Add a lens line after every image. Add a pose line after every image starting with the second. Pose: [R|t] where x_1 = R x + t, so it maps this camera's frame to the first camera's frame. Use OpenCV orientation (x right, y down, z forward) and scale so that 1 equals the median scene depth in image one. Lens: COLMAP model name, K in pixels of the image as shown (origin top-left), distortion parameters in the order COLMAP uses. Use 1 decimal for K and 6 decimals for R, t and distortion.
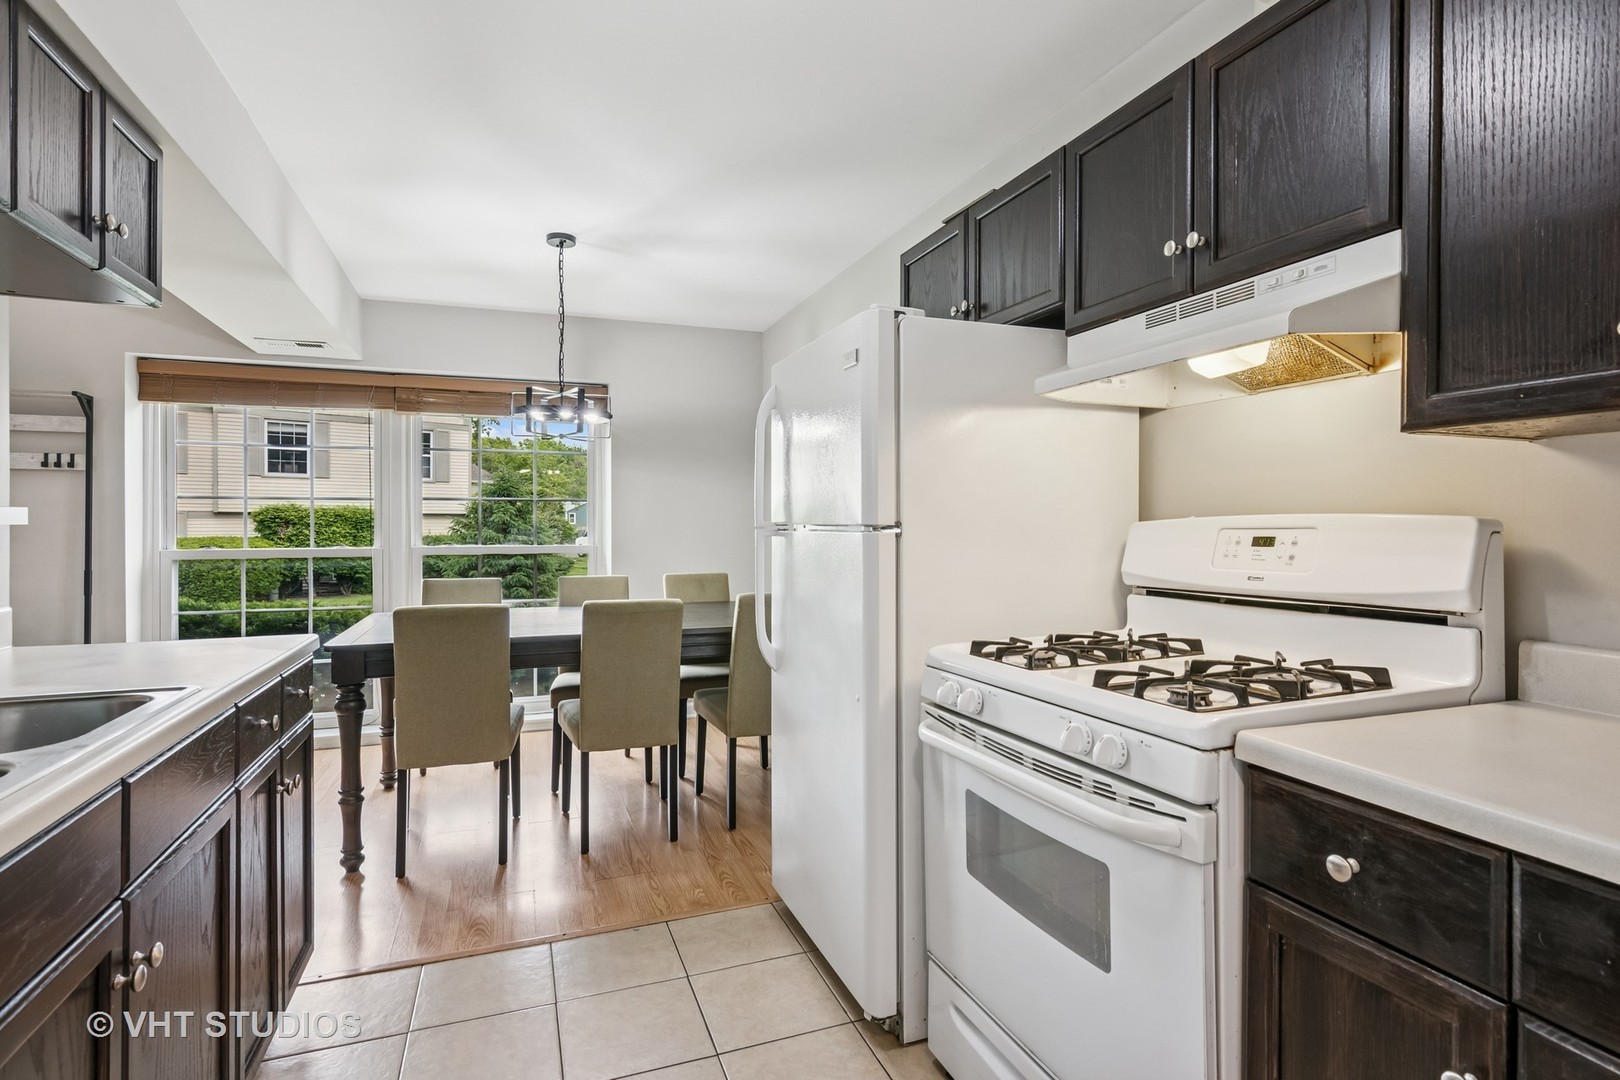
lens RADIAL K [[806.8, 0, 815.3], [0, 806.8, 528.1], [0, 0, 1]] dist [0.001088, -0.000249]
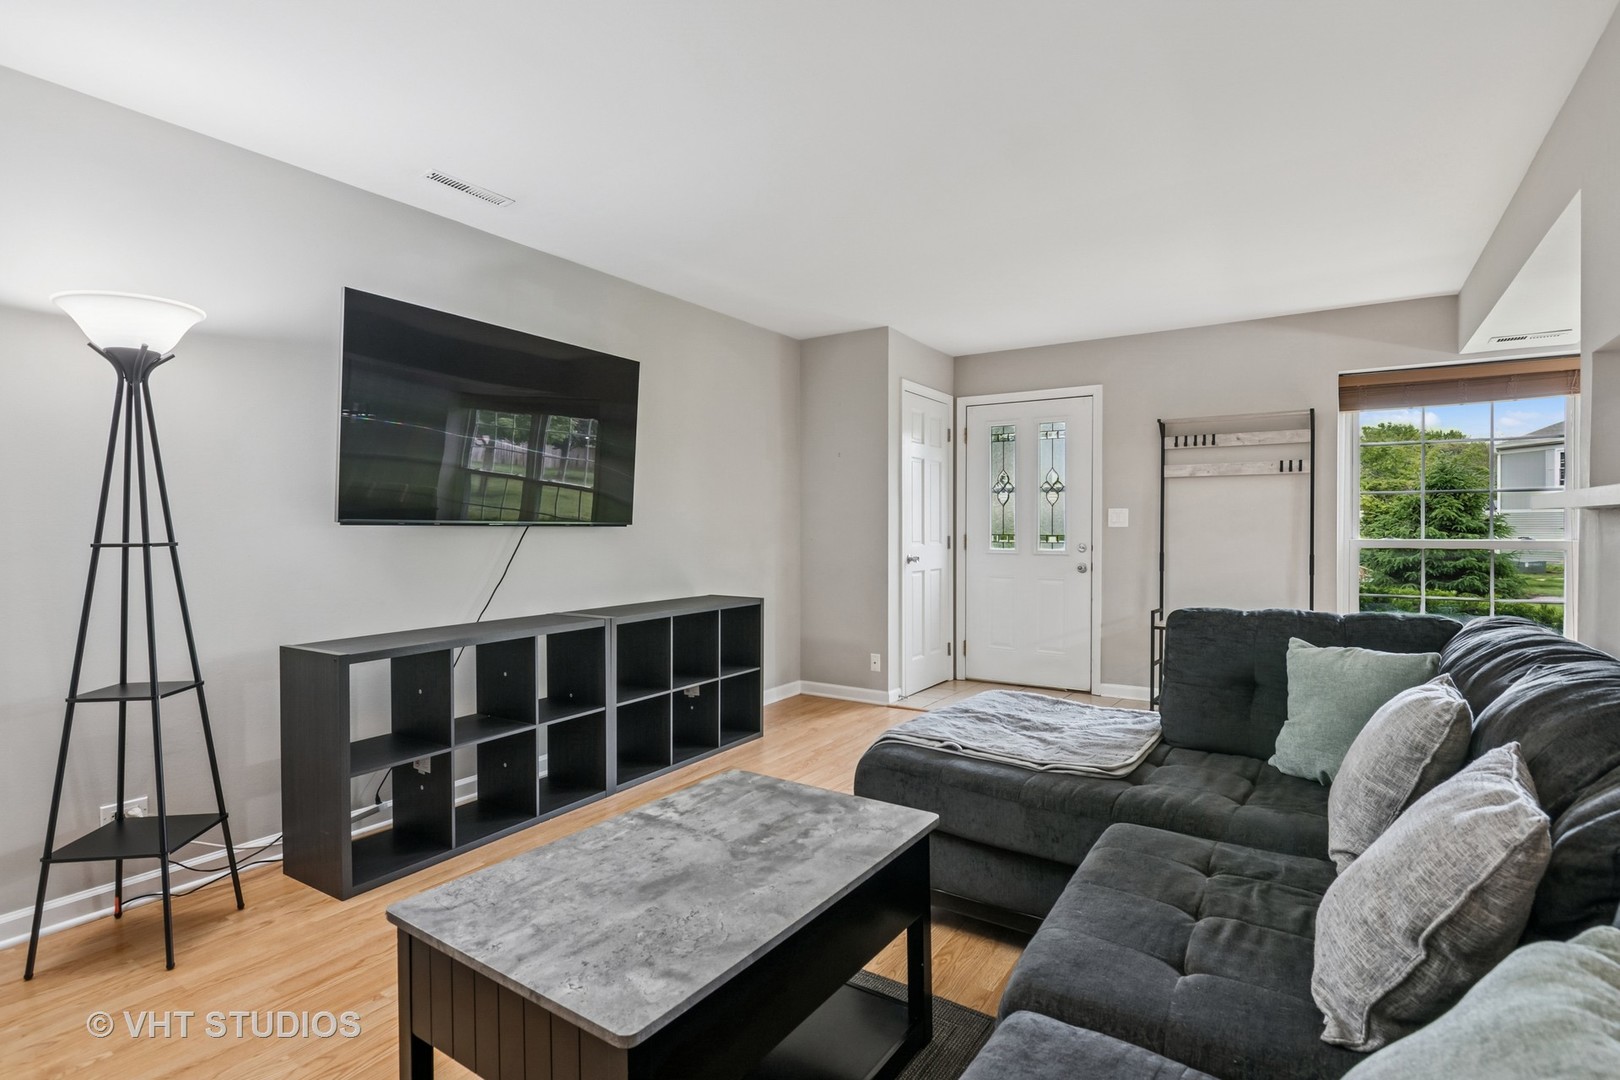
lens RADIAL K [[791.4, 0, 810.0], [0, 791.4, 540.0], [0, 0, 1]] dist [-0.001011, -0.000093]
pose [[0.574133, 0.016085, -0.818604, -0.512321], [-0.002135, 0.999833, 0.018148, 0.014737], [0.818759, -0.008672, 0.574072, -0.447843]]
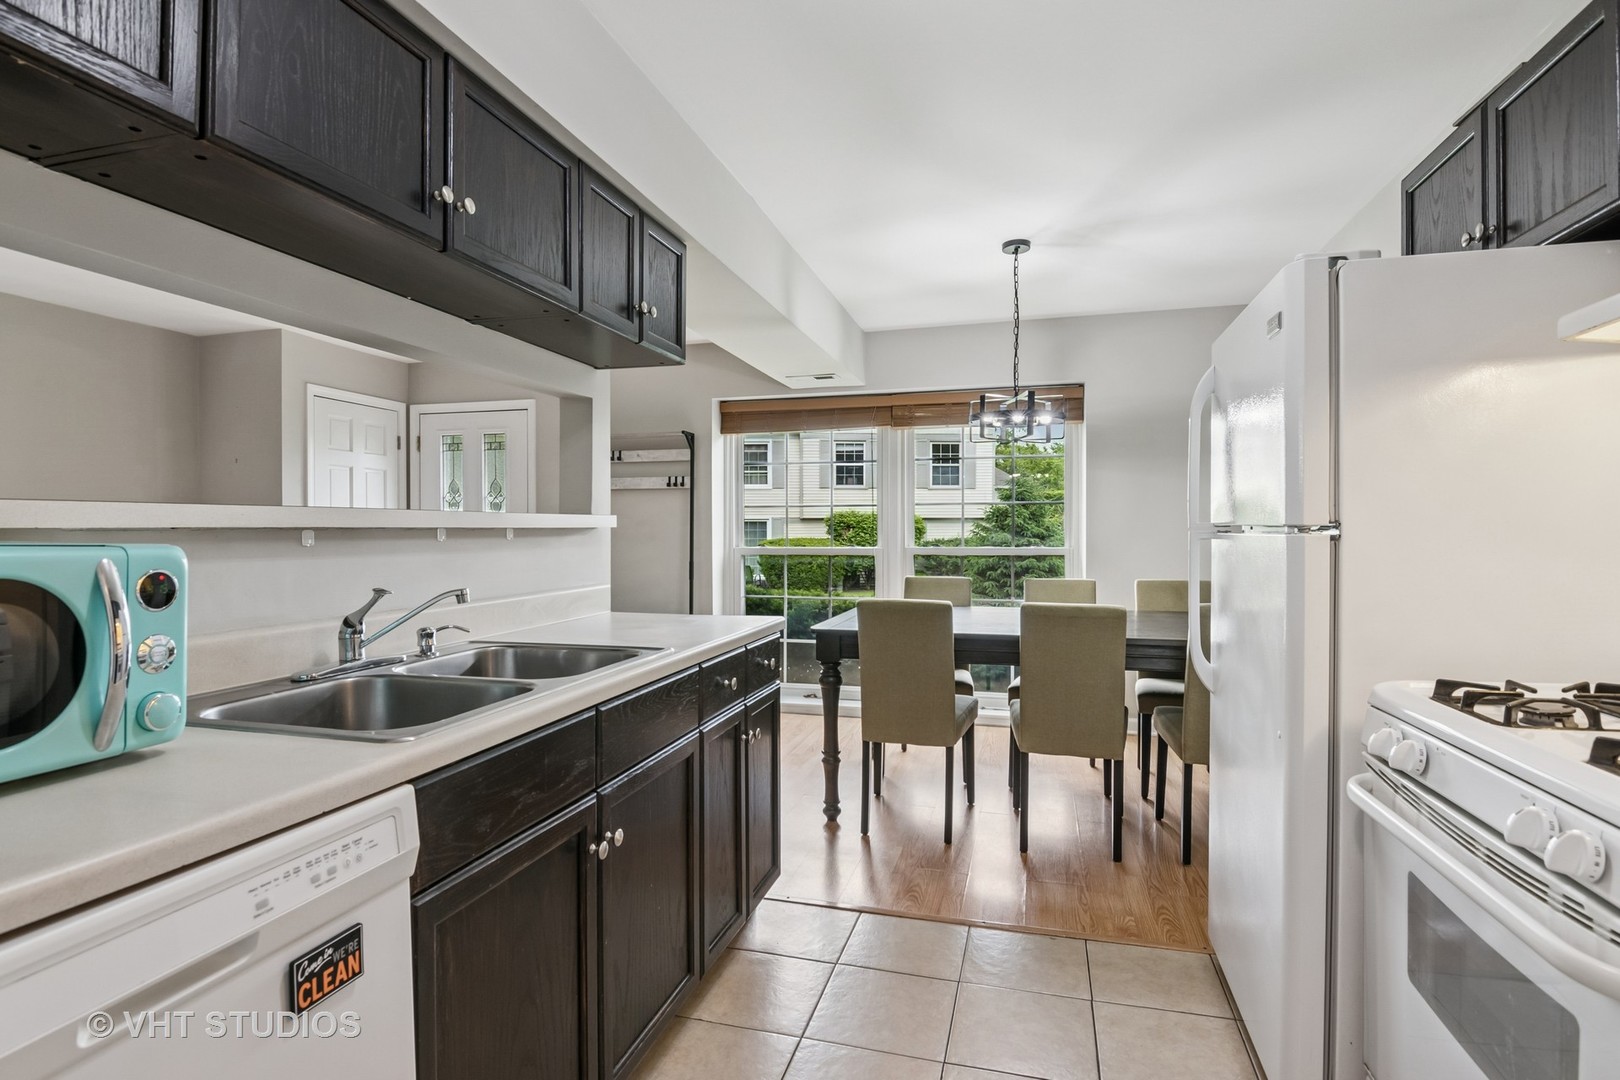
lens RADIAL K [[806.7, 0, 810.0], [0, 806.7, 540.0], [0, 0, 1]] dist [-0.005122, -0.011133]
pose [[0.804863, 0.006970, -0.593419, 0.097875], [-0.000531, 0.999939, 0.011024, 0.001324], [0.593460, -0.008558, 0.804818, 0.033094]]
